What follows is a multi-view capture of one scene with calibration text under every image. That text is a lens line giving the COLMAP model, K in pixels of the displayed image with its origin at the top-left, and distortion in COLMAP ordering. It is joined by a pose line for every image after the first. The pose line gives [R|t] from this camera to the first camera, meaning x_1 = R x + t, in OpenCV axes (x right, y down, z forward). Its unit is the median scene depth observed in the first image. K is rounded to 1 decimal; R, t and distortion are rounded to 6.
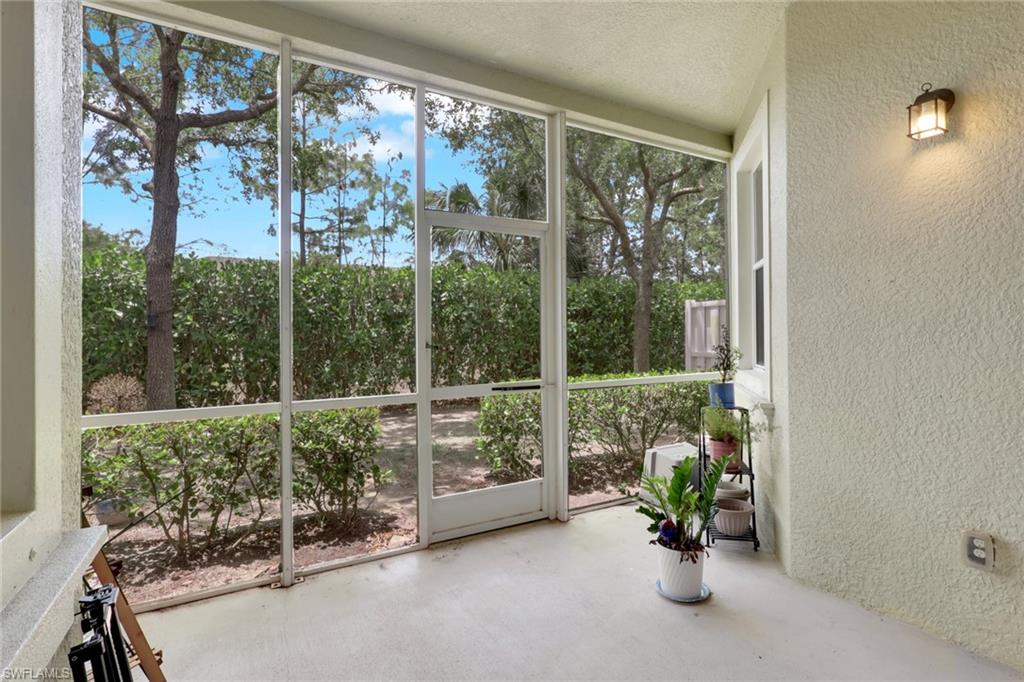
lens RADIAL K [[472.8, 0, 512.0], [0, 472.8, 341.0], [0, 0, 1]] dist [0.002345, 0.000135]
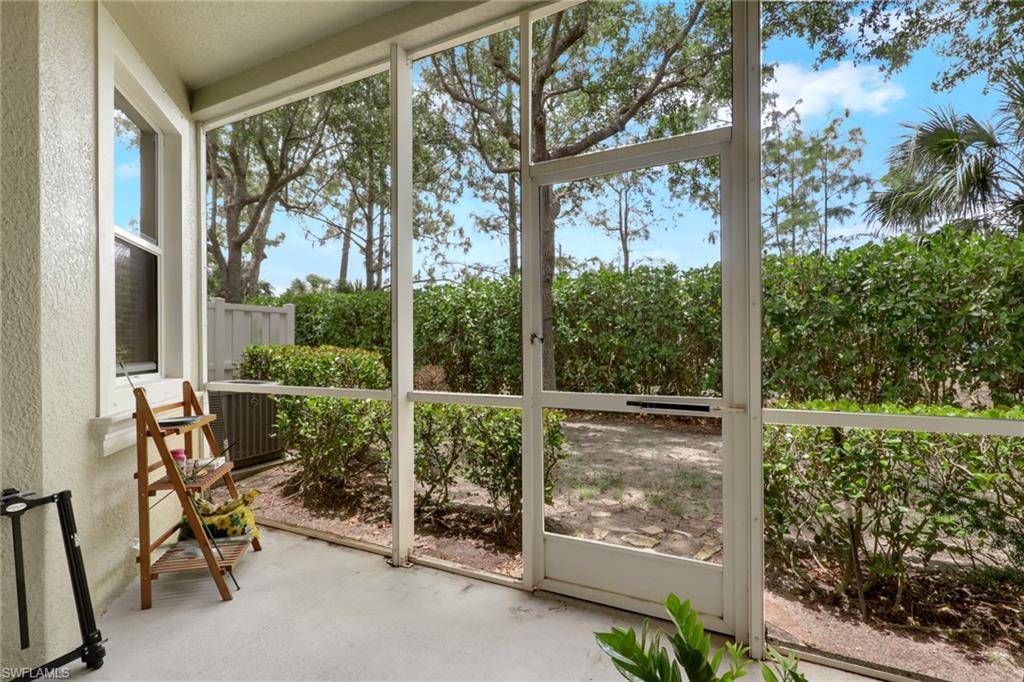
lens RADIAL K [[472.8, 0, 512.0], [0, 472.8, 341.0], [0, 0, 1]] dist [0.002345, 0.000135]
pose [[0.566413, -0.002433, -0.824118, 0.235352], [-0.016225, 0.999769, -0.014103, 0.014480], [0.823962, 0.021360, 0.566242, 0.267974]]
